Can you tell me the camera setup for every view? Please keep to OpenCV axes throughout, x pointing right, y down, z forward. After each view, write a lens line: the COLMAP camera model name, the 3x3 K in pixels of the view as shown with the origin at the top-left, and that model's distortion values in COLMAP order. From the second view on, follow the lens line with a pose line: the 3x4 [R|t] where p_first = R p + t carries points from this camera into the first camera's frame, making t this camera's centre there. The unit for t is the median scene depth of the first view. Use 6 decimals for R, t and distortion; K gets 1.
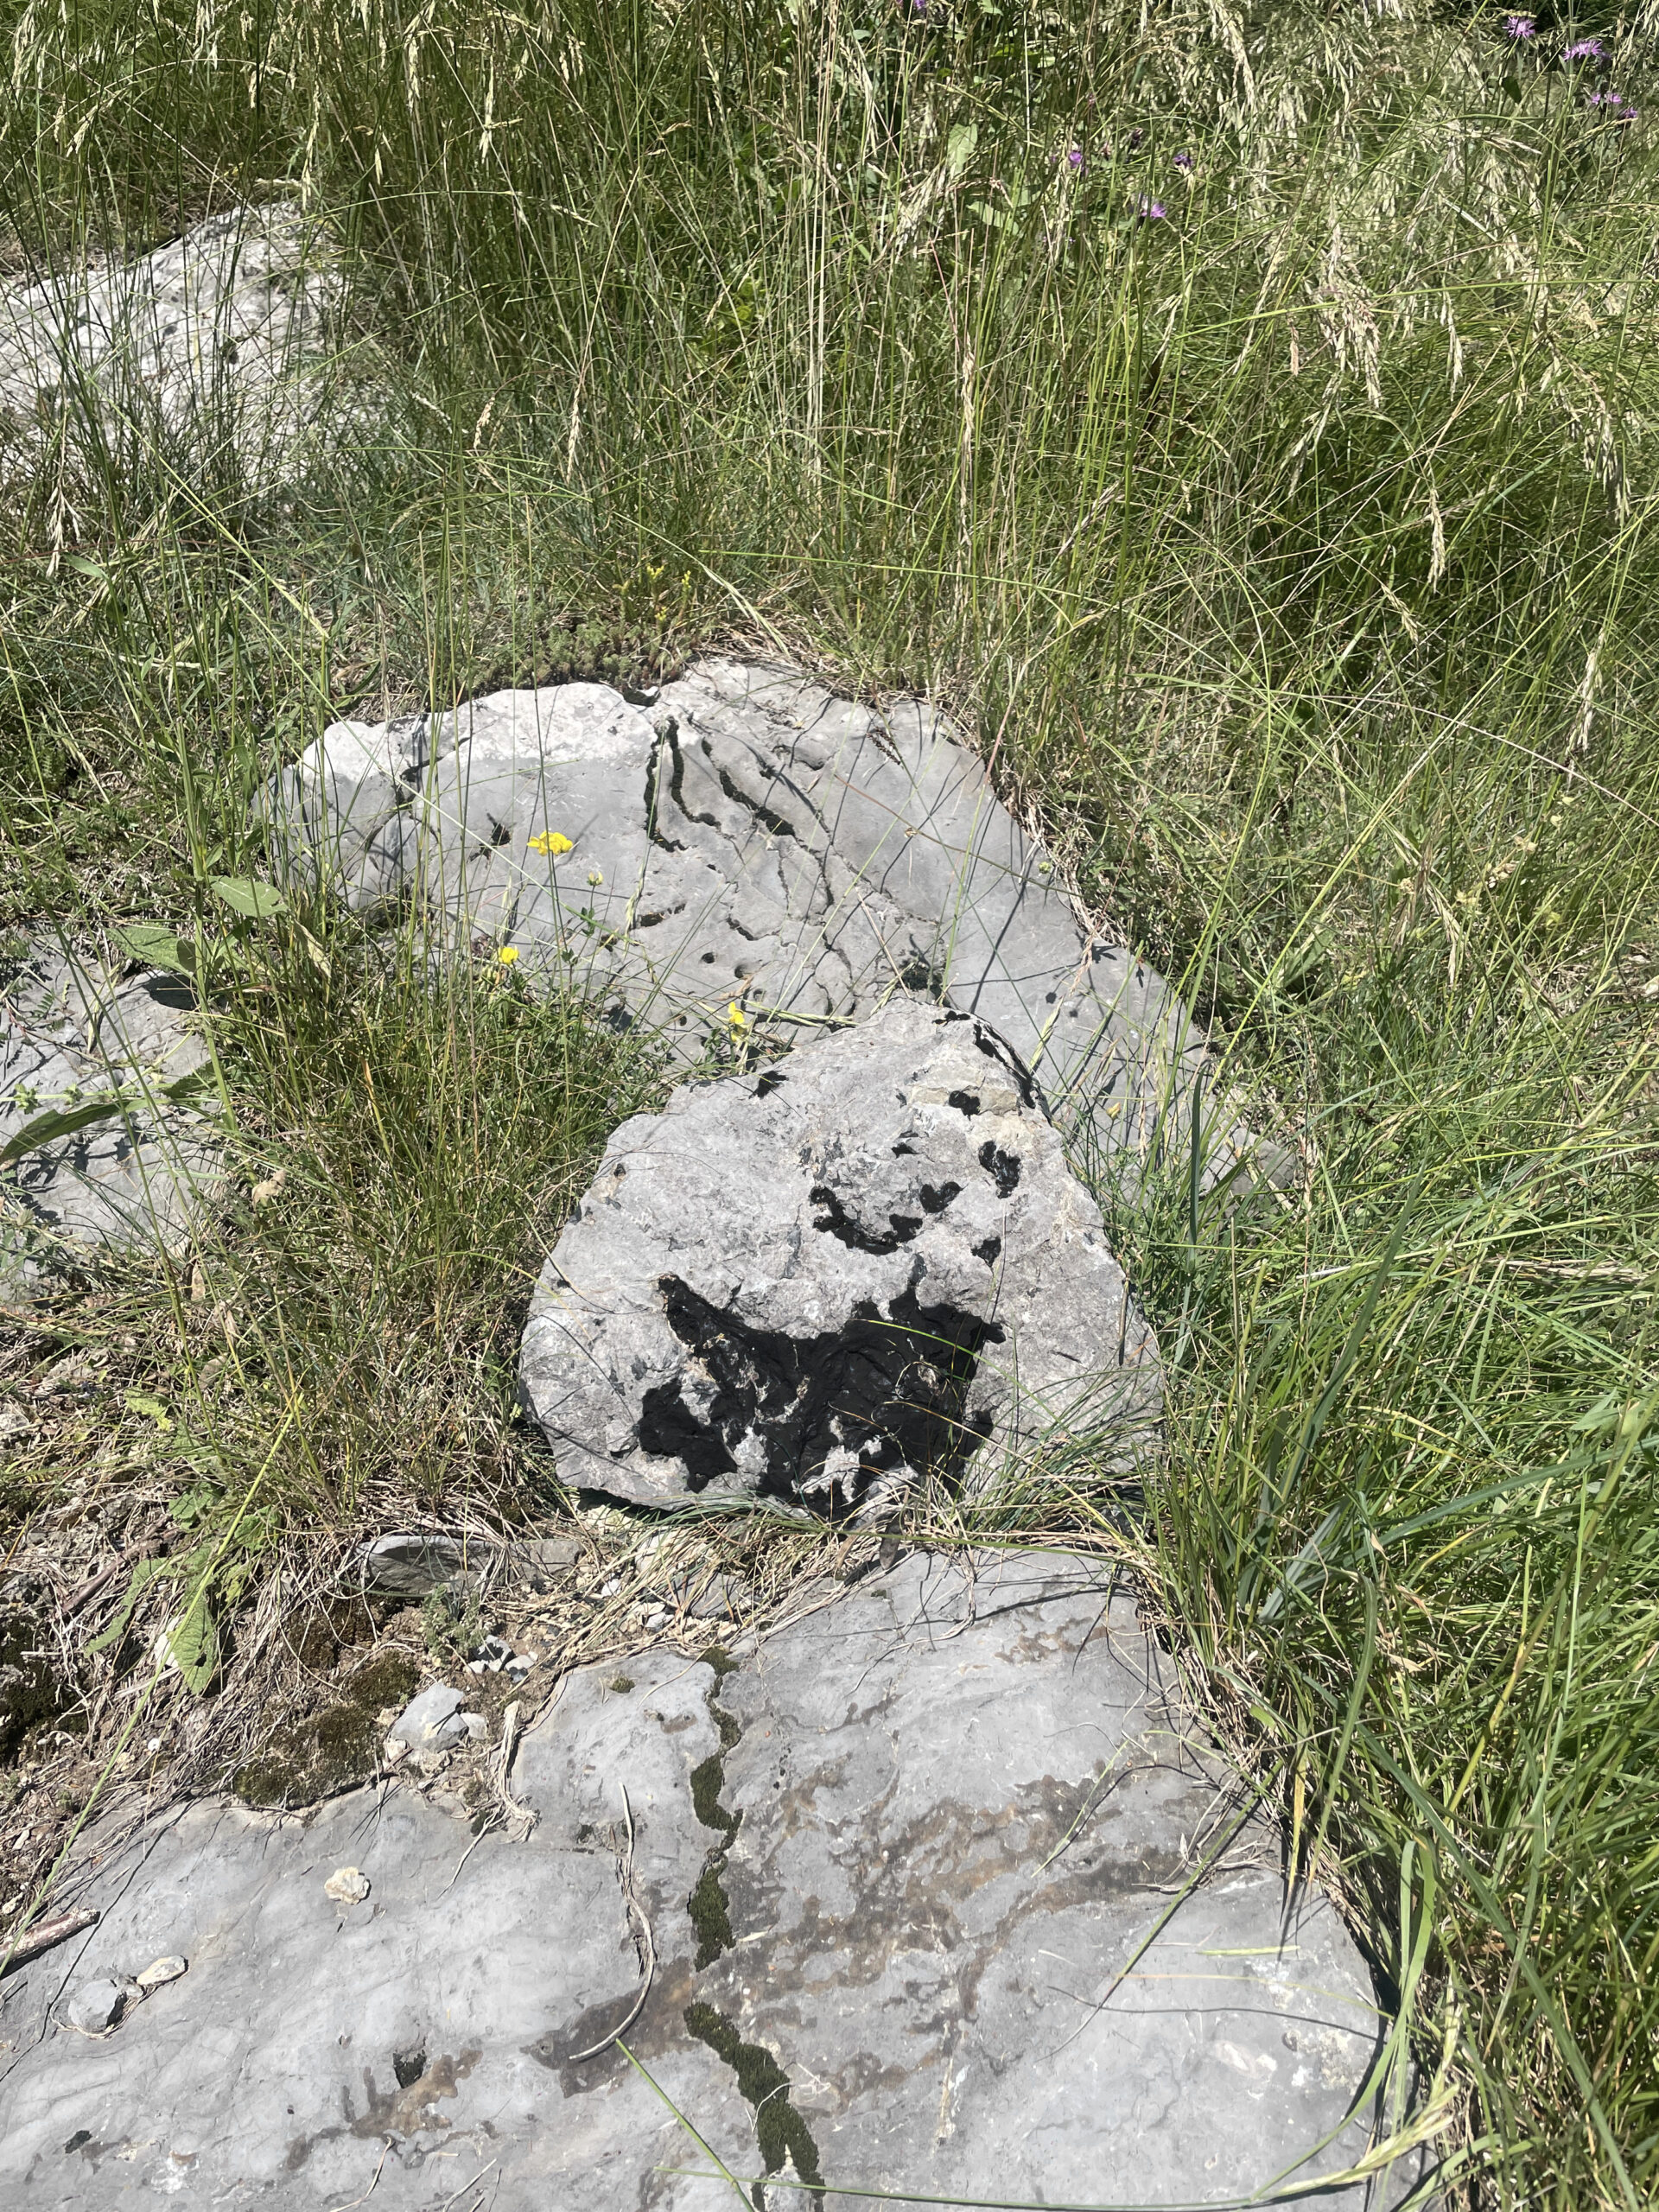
lens RADIAL K [[1683.8, 0, 824.6], [0, 1683.8, 1108.3], [0, 0, 1]] dist [0.084218, -0.122490]
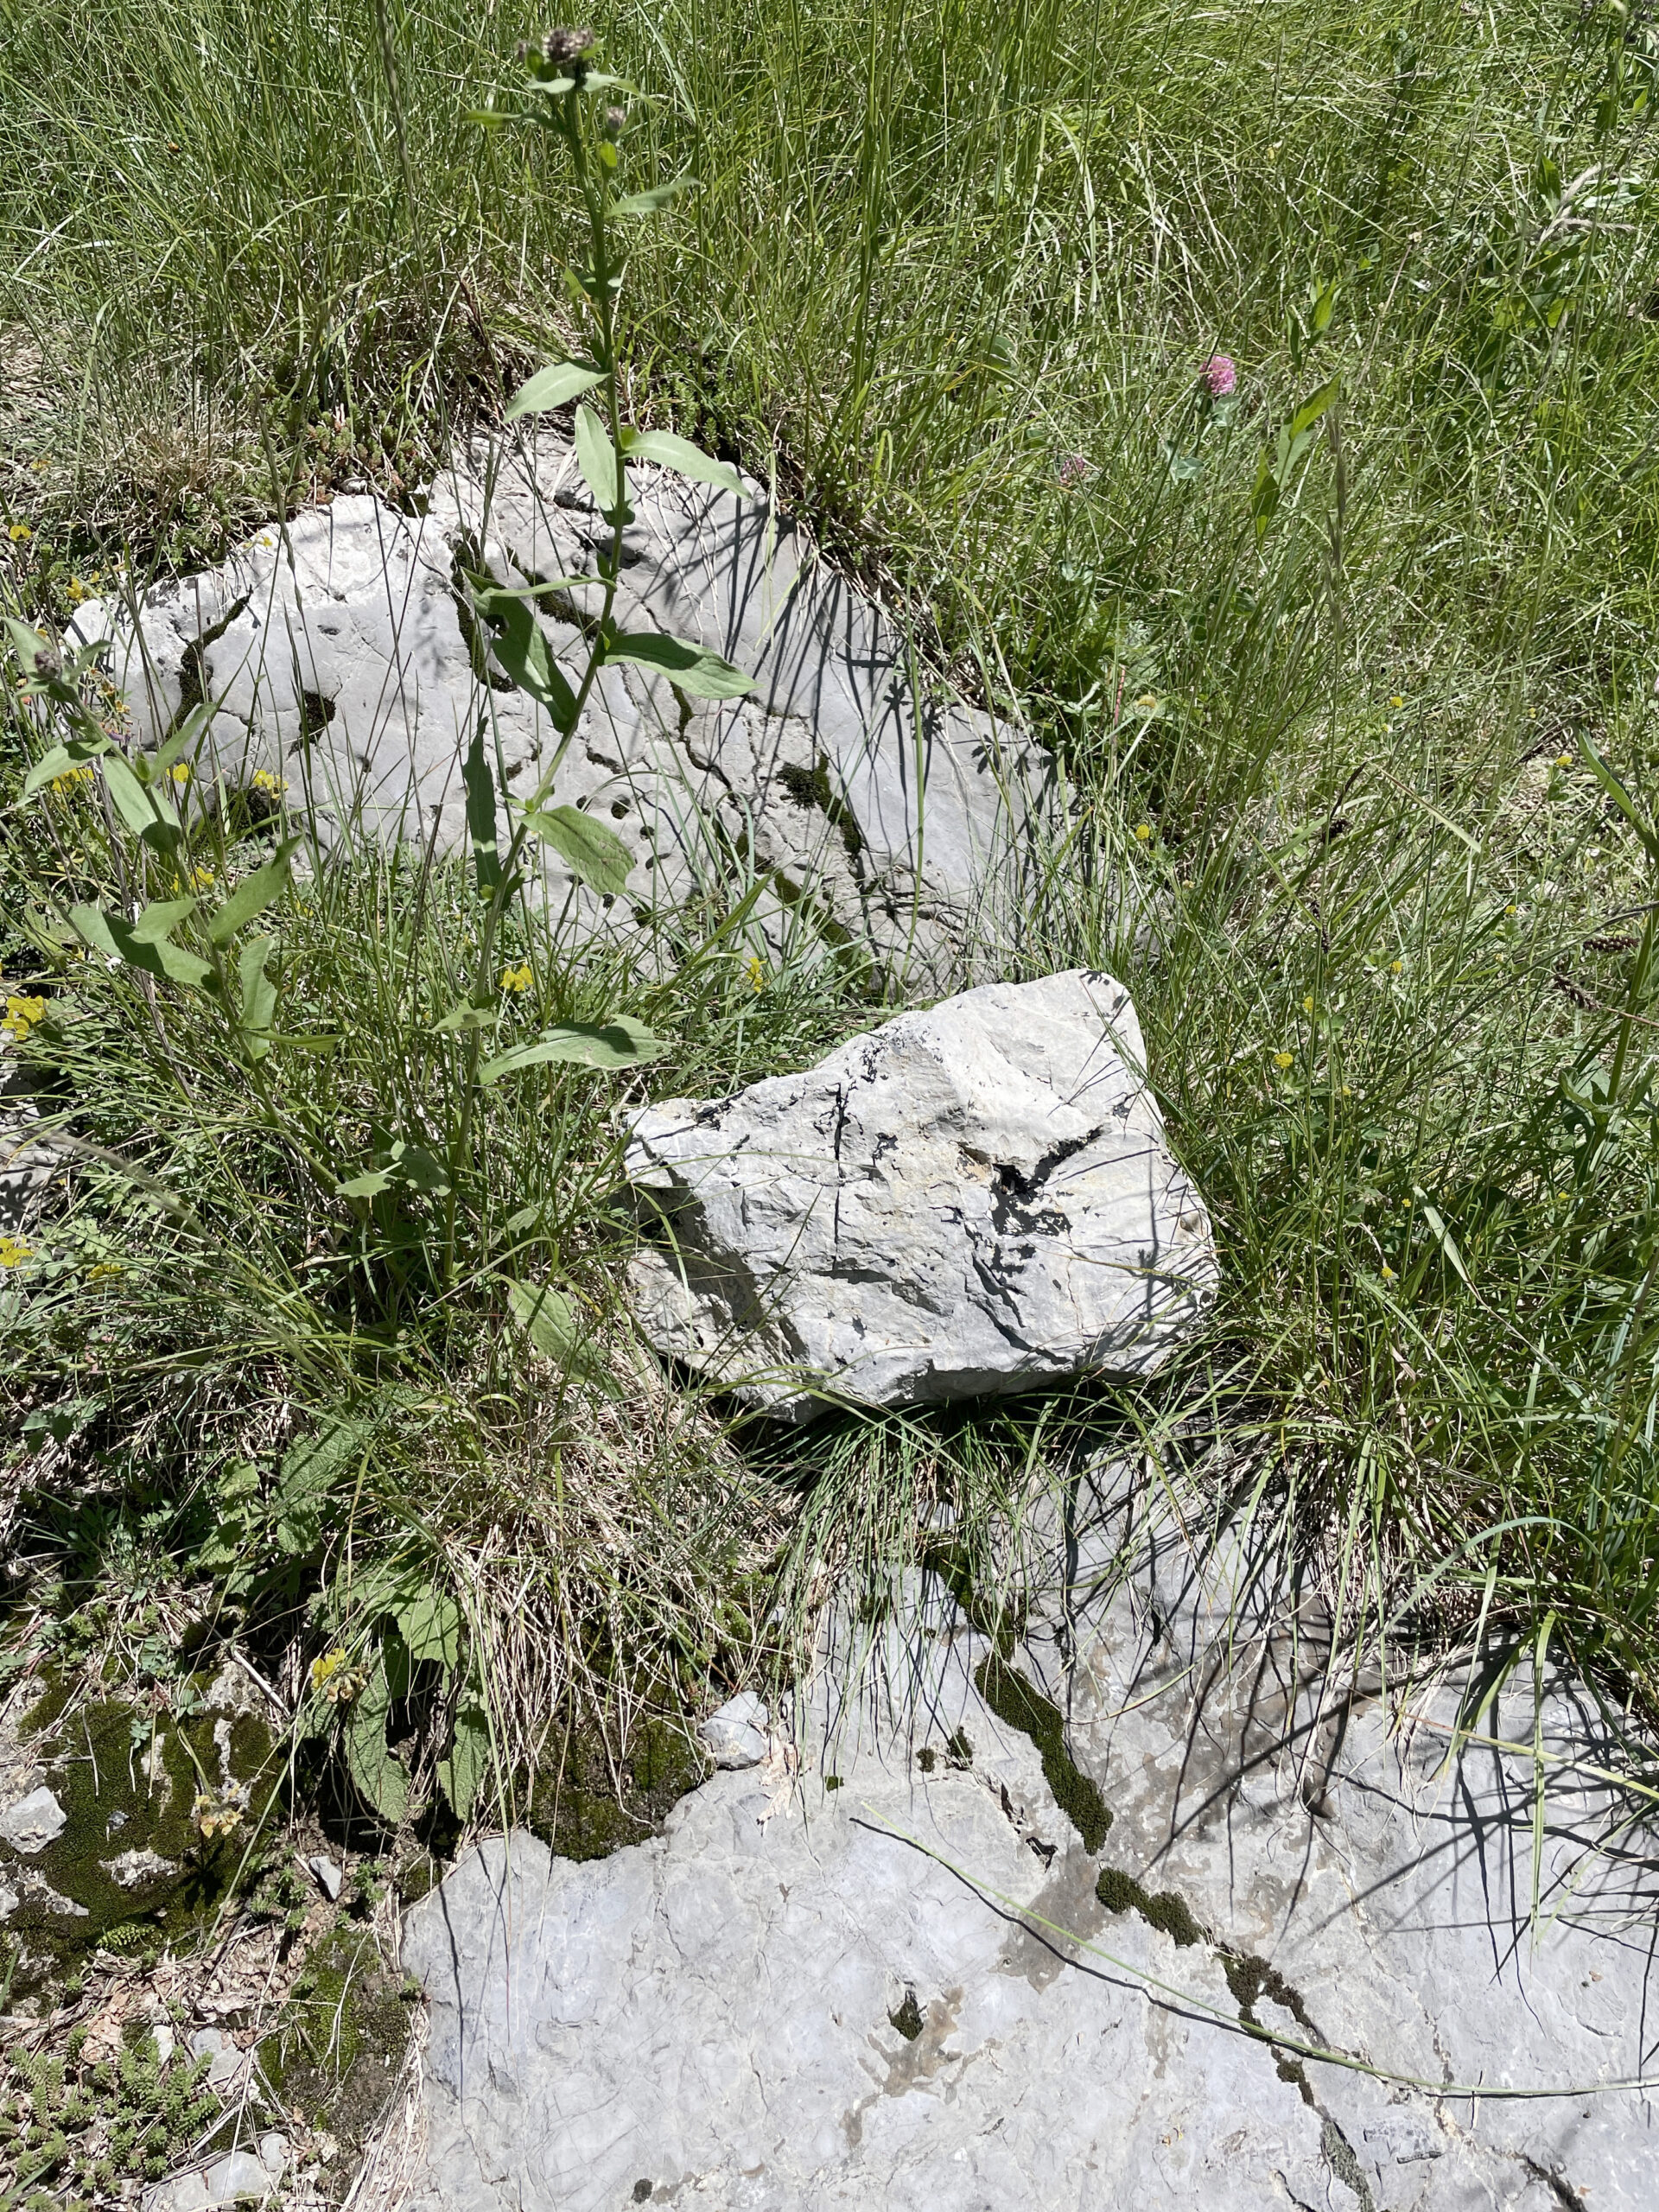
lens RADIAL K [[1665.9, 0, 829.5], [0, 1665.9, 1106.0], [0, 0, 1]] dist [0.081607, -0.119768]
pose [[0.932071, -0.248054, 0.264031, -0.228427], [0.161697, 0.937042, 0.309526, -0.197325], [-0.324187, -0.245807, 0.913500, 0.065344]]
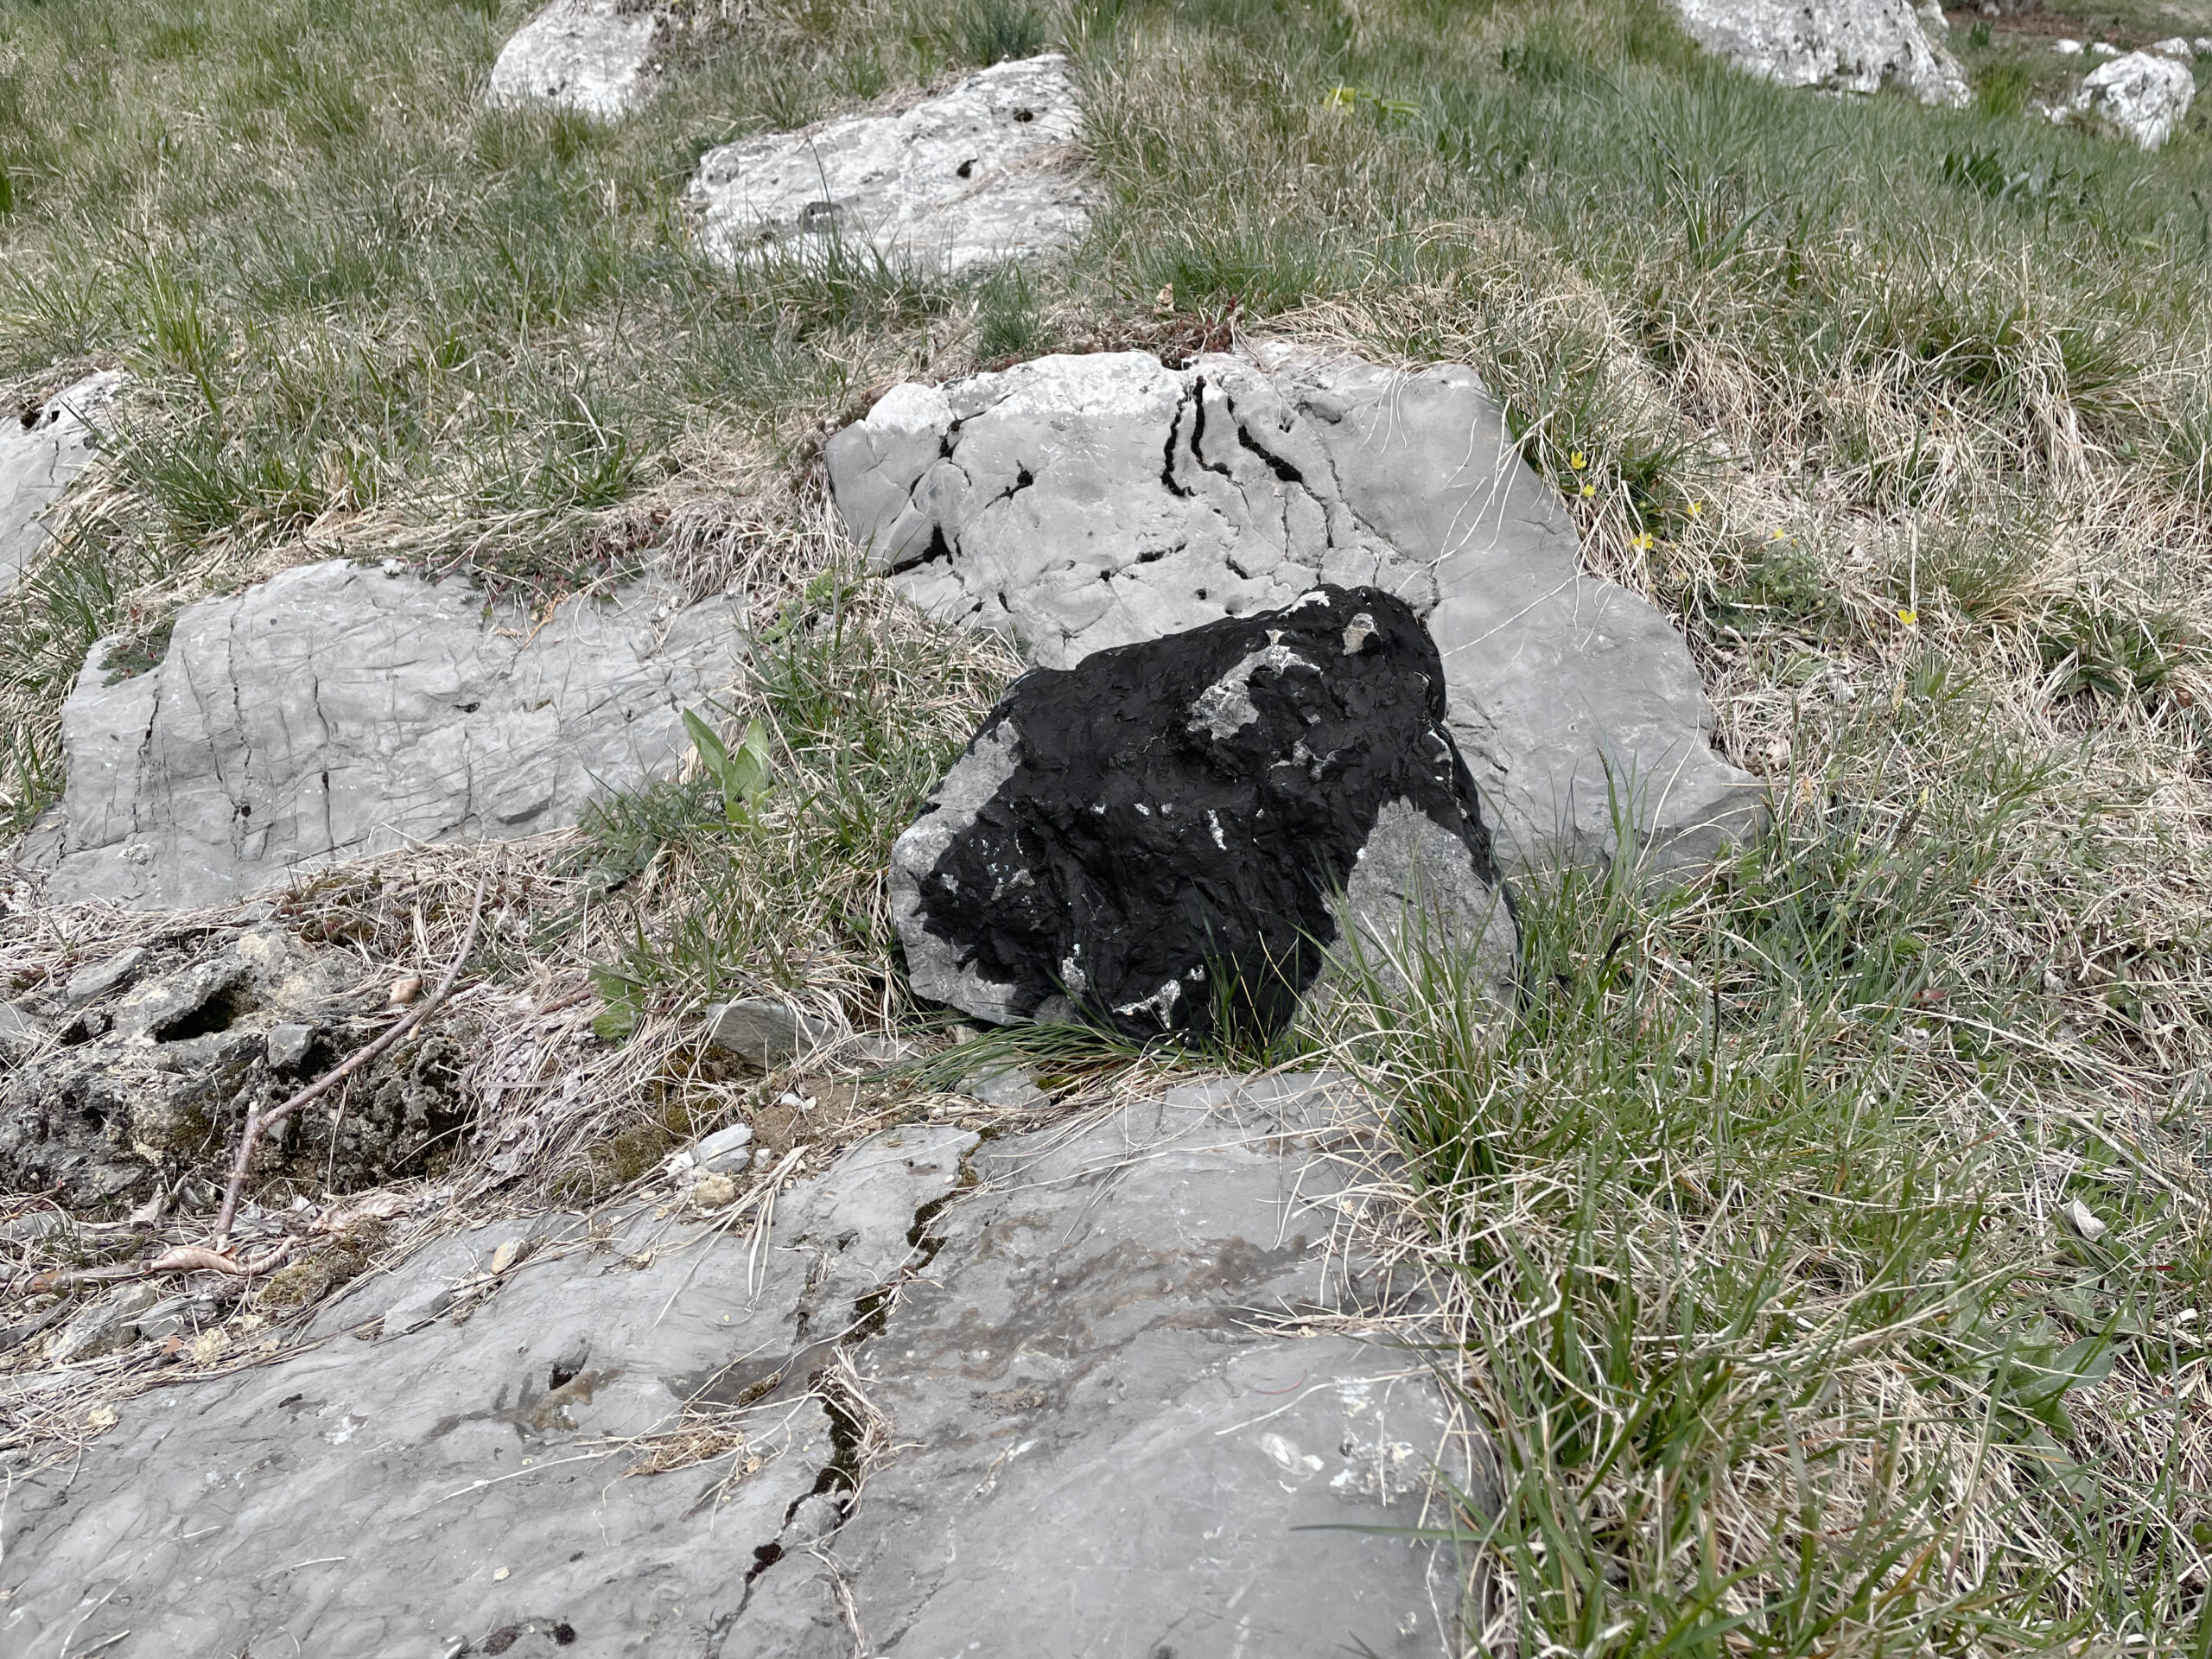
lens RADIAL K [[1665.9, 0, 1096.8], [0, 1665.9, 825.5], [0, 0, 1]] dist [0.081607, -0.119768]
pose [[0.950269, 0.062250, -0.305146, 0.188247], [-0.094117, 0.991408, -0.090846, 0.148169], [0.296869, 0.115048, 0.947962, 0.037990]]
